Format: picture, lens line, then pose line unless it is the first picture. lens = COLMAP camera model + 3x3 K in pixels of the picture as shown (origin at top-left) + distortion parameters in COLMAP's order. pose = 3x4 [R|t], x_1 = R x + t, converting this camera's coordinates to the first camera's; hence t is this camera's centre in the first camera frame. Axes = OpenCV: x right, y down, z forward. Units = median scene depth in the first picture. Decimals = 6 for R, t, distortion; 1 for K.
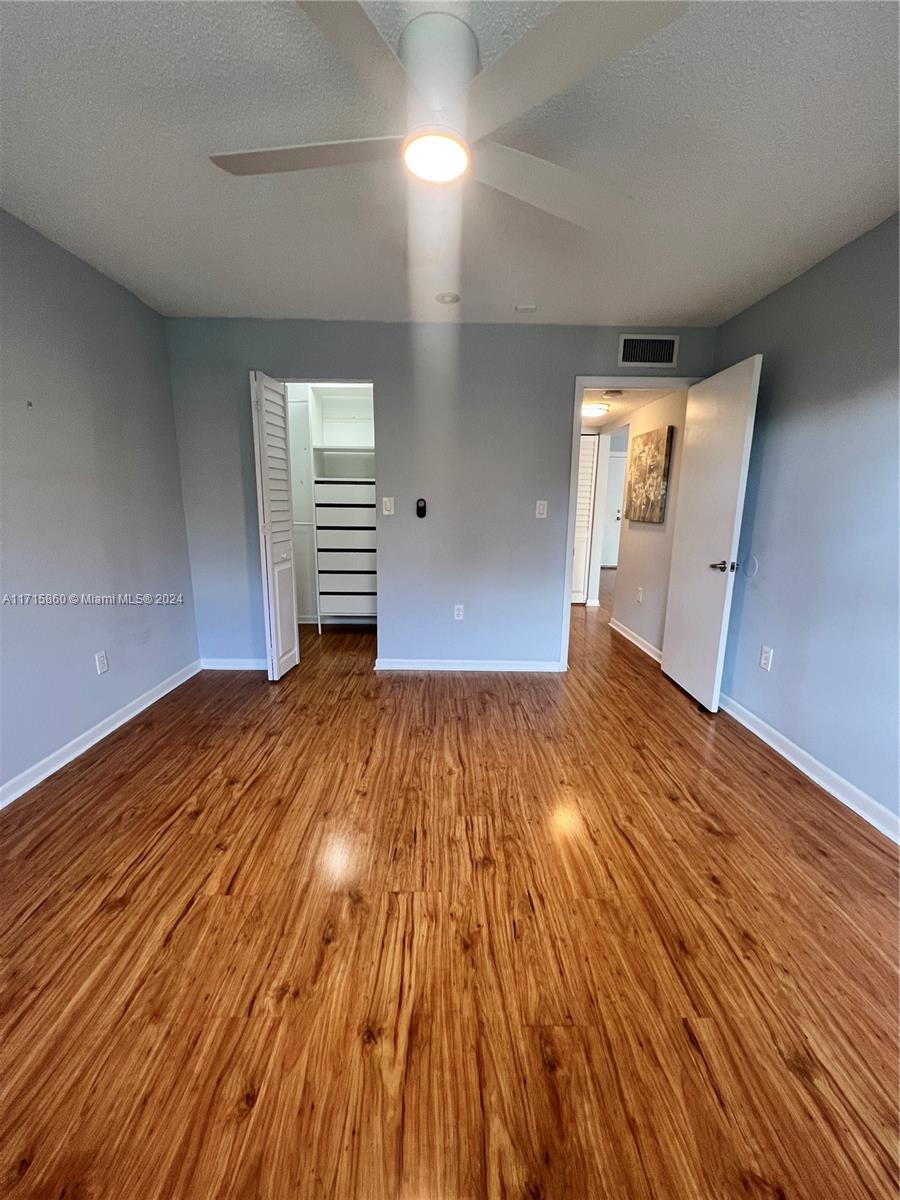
lens RADIAL K [[484.3, 0, 449.9], [0, 484.3, 598.0], [0, 0, 1]] dist [0.000951, 0.000244]
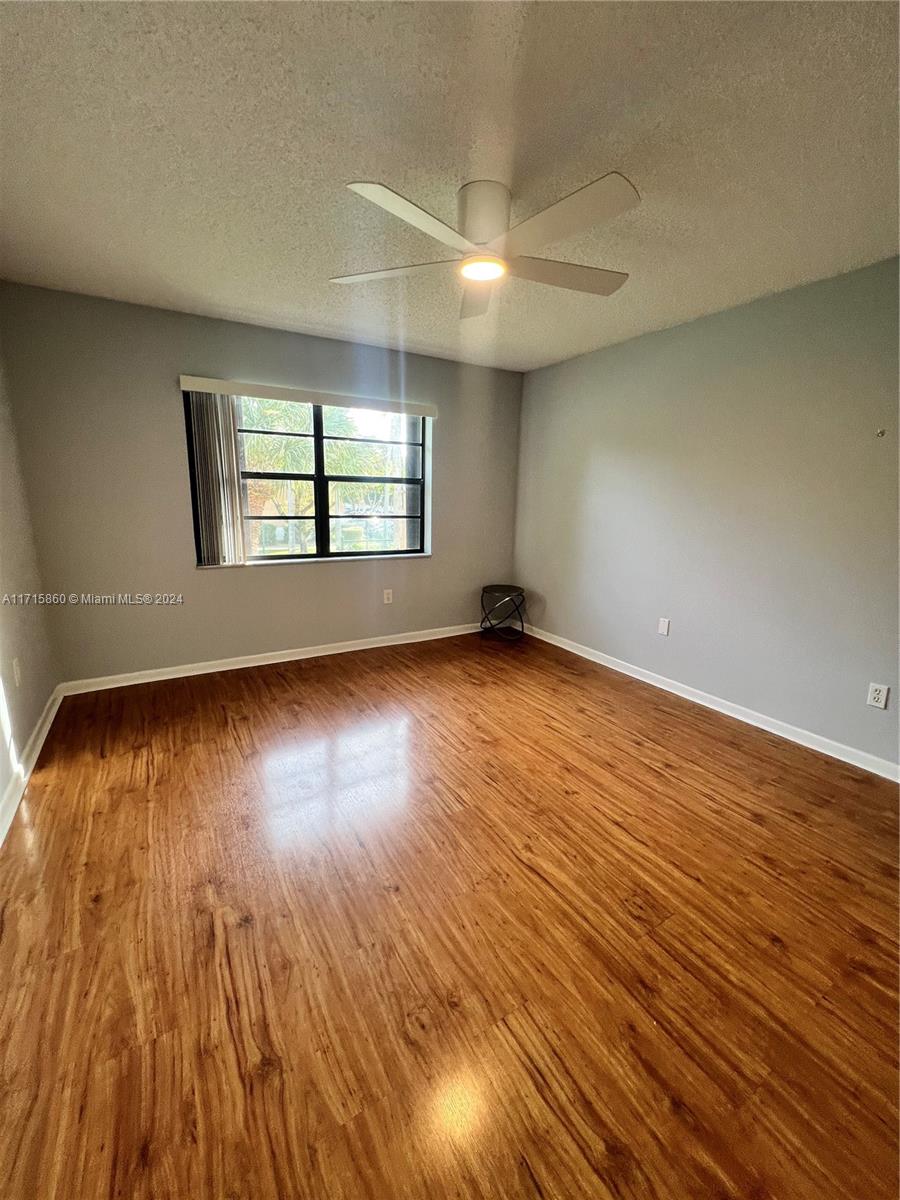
lens RADIAL K [[484.3, 0, 450.8], [0, 484.3, 599.1], [0, 0, 1]] dist [0.000951, 0.000244]
pose [[-0.866412, 0.073475, -0.493895, 0.505562], [-0.133950, 0.918660, 0.371648, -0.317915], [0.481028, 0.388157, -0.786096, 1.485877]]
